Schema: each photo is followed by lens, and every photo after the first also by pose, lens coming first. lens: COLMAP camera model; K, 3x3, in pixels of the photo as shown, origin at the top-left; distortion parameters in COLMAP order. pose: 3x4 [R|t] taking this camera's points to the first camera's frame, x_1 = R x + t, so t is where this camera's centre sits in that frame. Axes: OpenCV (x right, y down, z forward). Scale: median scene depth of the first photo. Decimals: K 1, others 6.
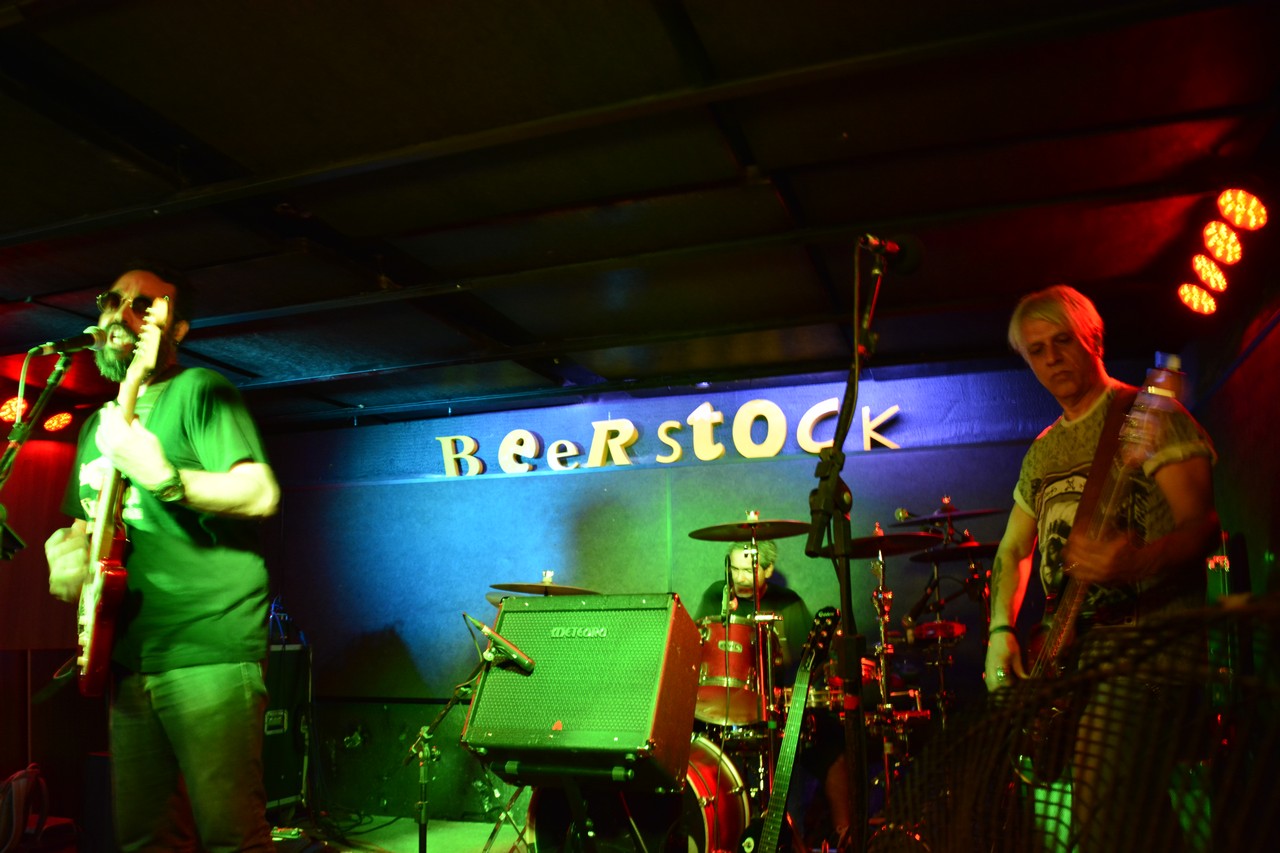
lens RADIAL K [[1010.2, 0, 647.1], [0, 1010.2, 441.9], [0, 0, 1]] dist [-0.076875, 0.007400]
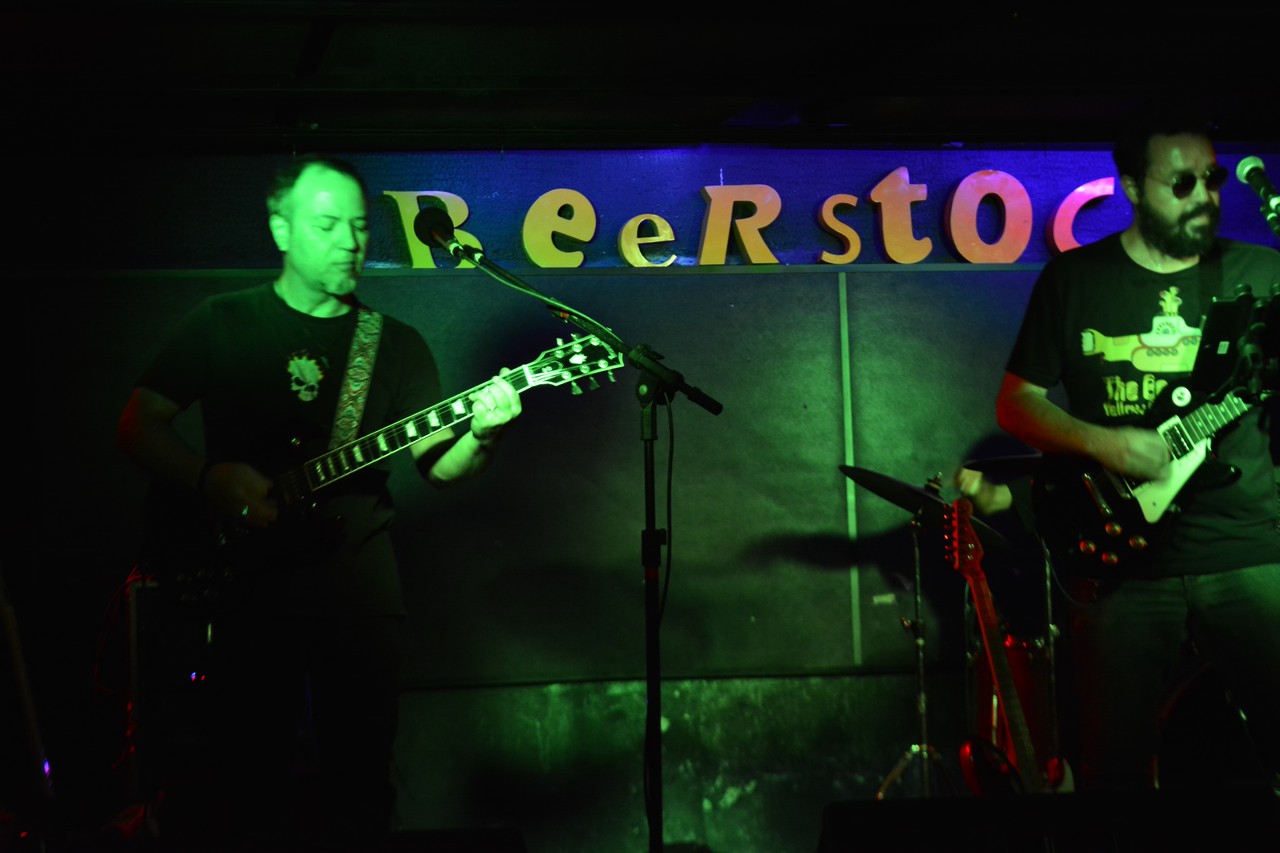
lens RADIAL K [[2657.4, 0, 637.0], [0, 2657.4, 466.2], [0, 0, 1]] dist [0.029549, 0.246003]
pose [[0.869603, 0.006702, 0.493705, -0.873335], [-0.066760, 0.992322, 0.104119, -0.016746], [-0.489217, -0.123503, 0.863374, -0.310865]]
